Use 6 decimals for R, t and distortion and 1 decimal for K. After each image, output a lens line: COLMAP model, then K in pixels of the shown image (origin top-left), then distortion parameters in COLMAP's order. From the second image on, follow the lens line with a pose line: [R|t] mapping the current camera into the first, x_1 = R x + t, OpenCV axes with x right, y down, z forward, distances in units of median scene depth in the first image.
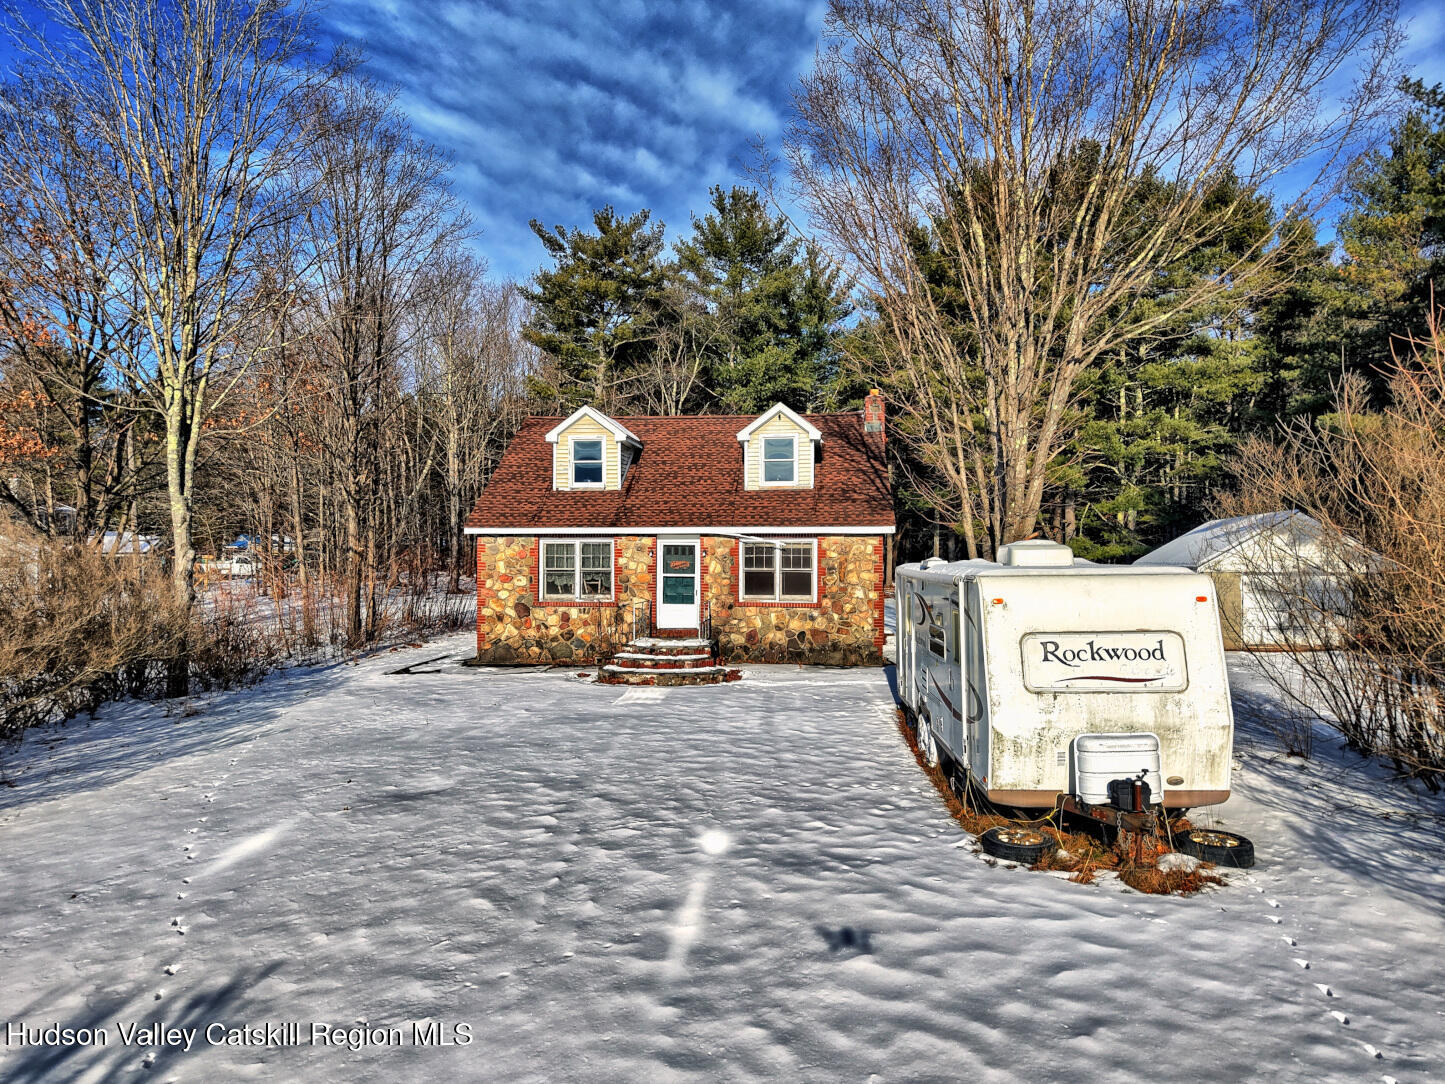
lens RADIAL K [[986.9, 0, 726.3], [0, 986.9, 545.7], [0, 0, 1]] dist [0.058435, -0.000716]
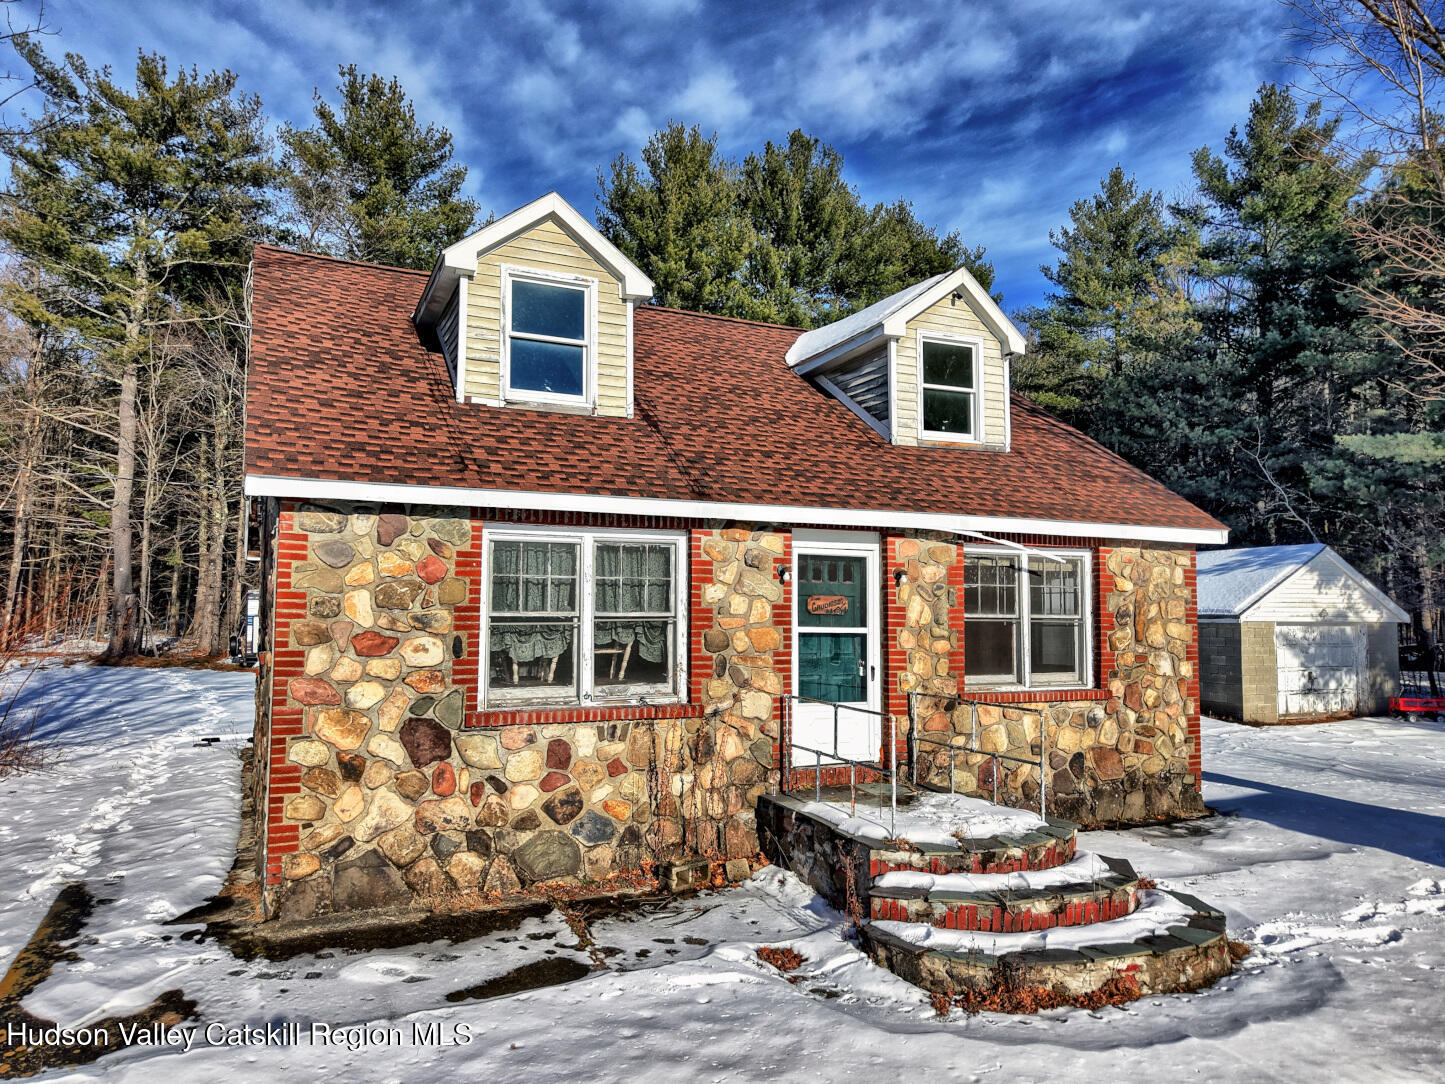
lens RADIAL K [[981.3, 0, 721.1], [0, 981.3, 543.0], [0, 0, 1]] dist [0.012210, -0.007039]
pose [[0.857299, 0.039814, 0.513277, -0.295486], [-0.011191, 0.998211, -0.058738, 0.018251], [-0.514697, 0.044612, 0.856210, 0.680251]]
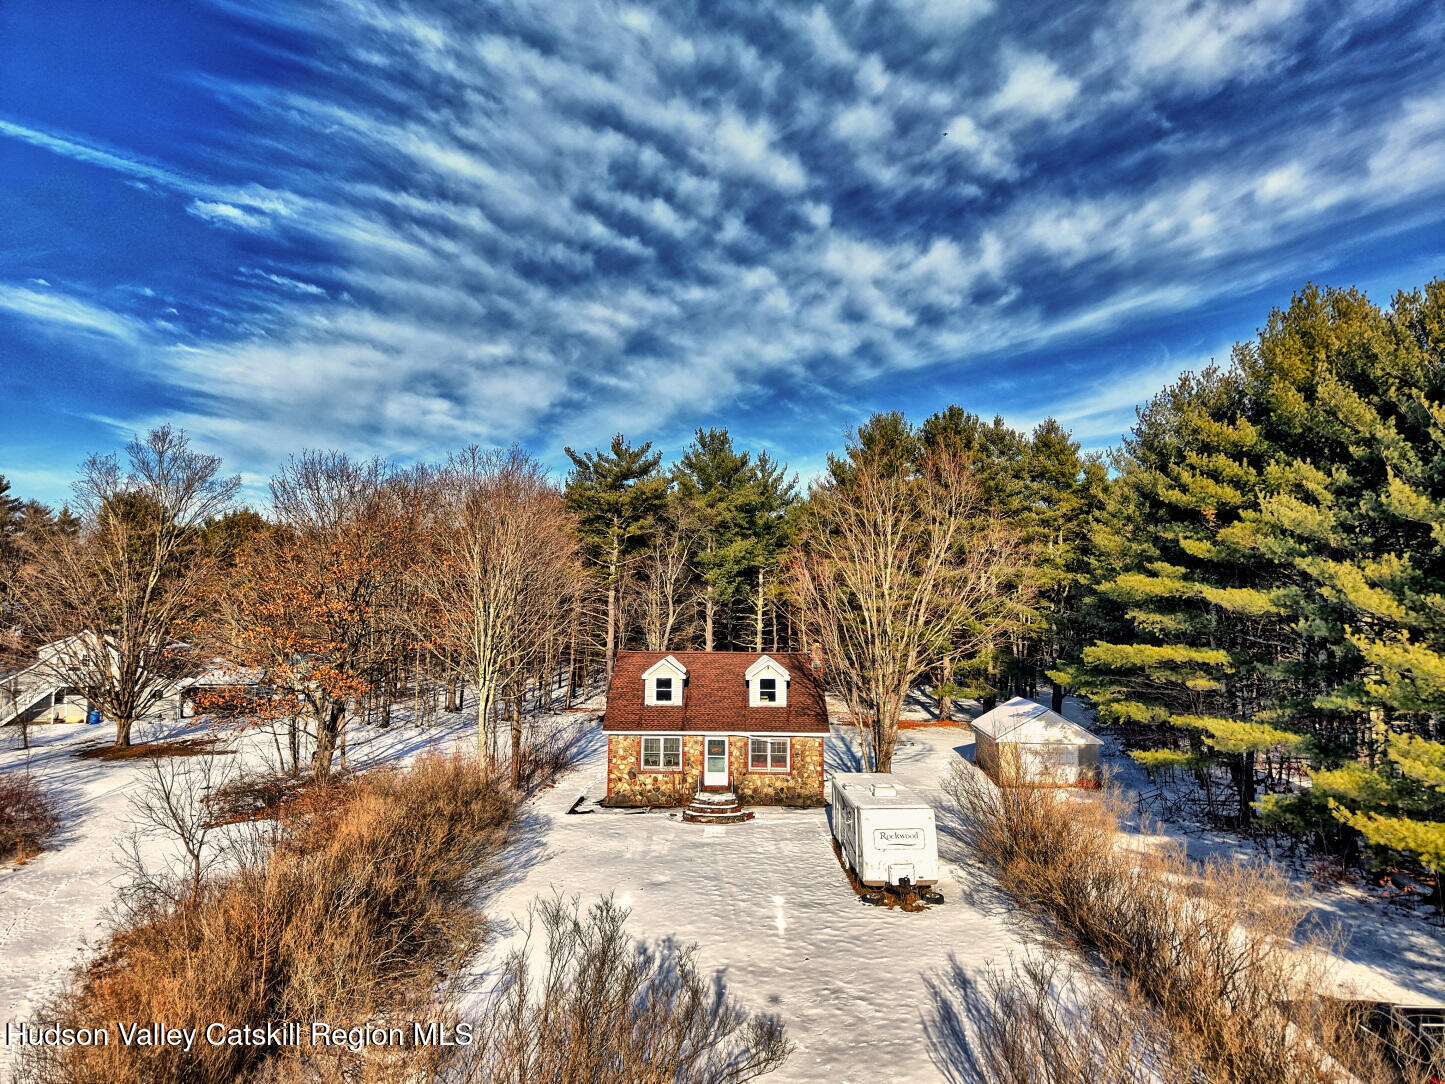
lens RADIAL K [[985.3, 0, 720.2], [0, 985.3, 521.3], [0, 0, 1]] dist [0.046542, -0.051335]
pose [[0.997607, 0.011767, 0.068130, -0.175229], [-0.006182, 0.996645, -0.081616, -0.264812], [-0.068862, 0.080999, 0.994333, -0.916384]]
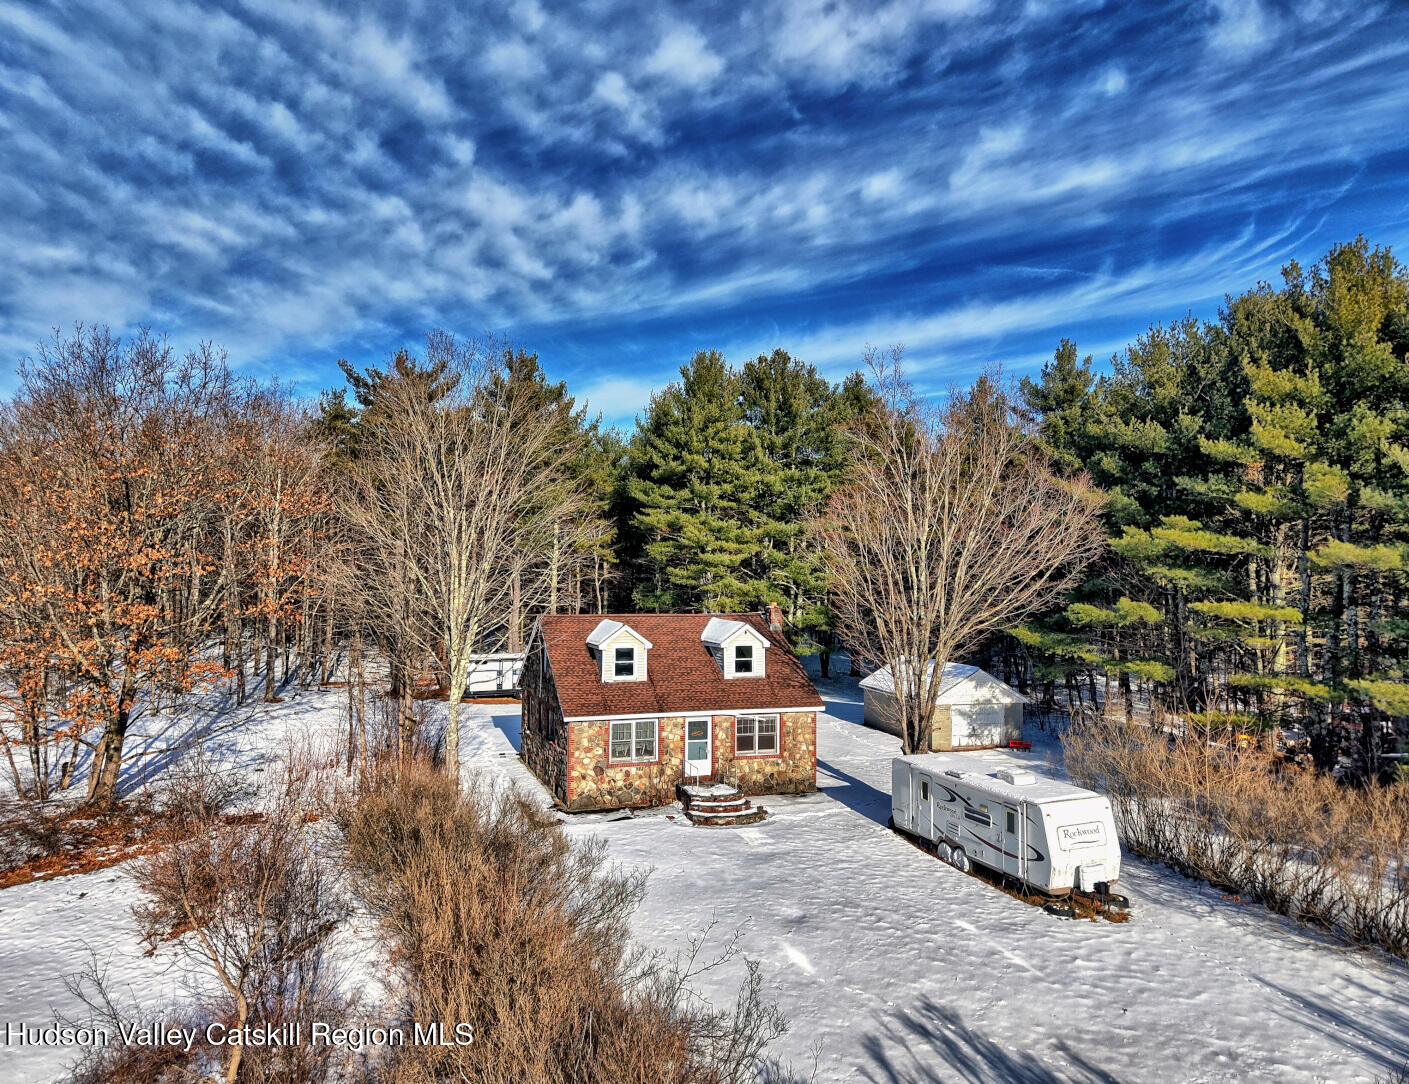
lens RADIAL K [[983.6, 0, 688.5], [0, 983.6, 508.9], [0, 0, 1]] dist [0.051024, -0.066424]
pose [[0.907868, 0.033026, 0.417954, -0.725416], [-0.012437, 0.998575, -0.051893, -0.255408], [-0.419072, 0.041914, 0.906985, -0.421101]]
